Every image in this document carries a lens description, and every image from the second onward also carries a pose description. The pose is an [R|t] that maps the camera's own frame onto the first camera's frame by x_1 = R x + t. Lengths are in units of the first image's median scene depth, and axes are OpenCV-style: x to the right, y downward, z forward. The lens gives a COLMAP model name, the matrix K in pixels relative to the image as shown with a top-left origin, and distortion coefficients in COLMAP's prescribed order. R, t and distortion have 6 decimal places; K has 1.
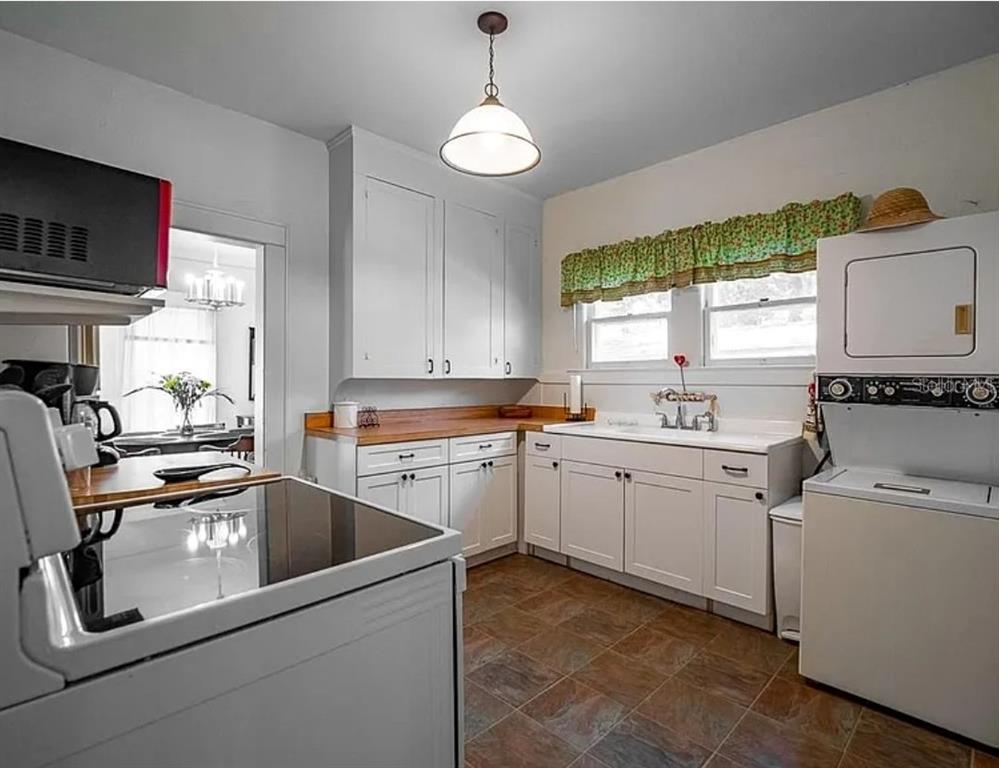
lens RADIAL K [[515.0, 0, 489.1], [0, 515.0, 379.1], [0, 0, 1]] dist [-0.001944, -0.001615]
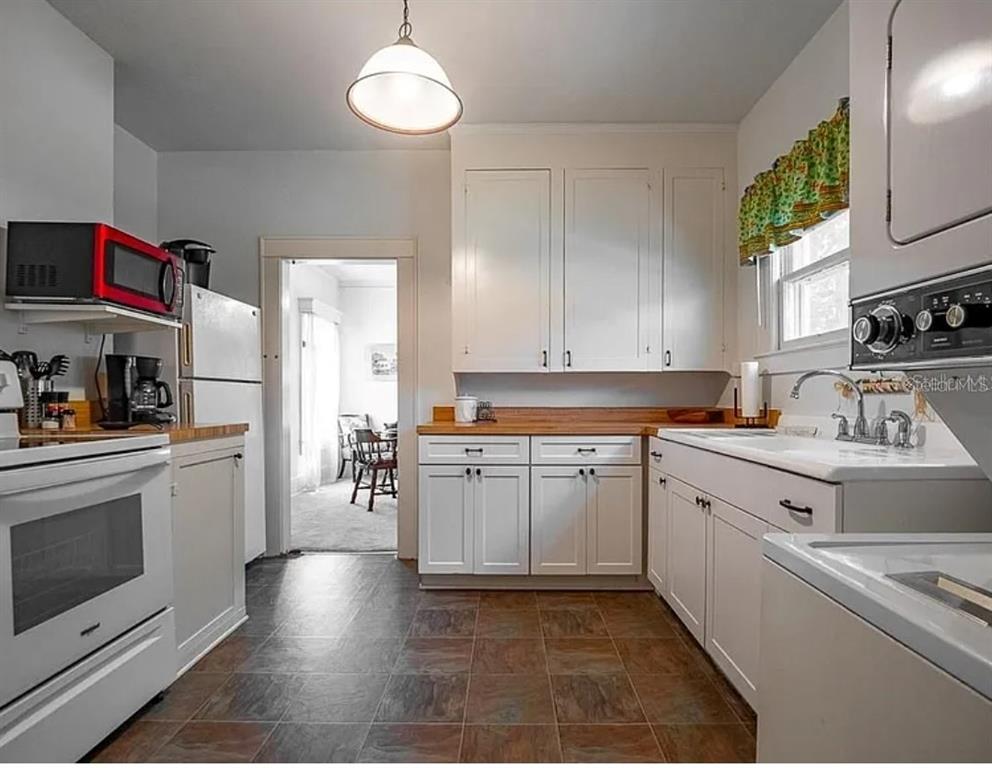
lens RADIAL K [[511.4, 0, 490.7], [0, 511.4, 406.7], [0, 0, 1]] dist [-0.001944, -0.001615]
pose [[0.703215, 0.009138, -0.710919, 0.478922], [0.003746, 0.999856, 0.016558, 0.046412], [0.710968, -0.014307, 0.703079, 0.310014]]
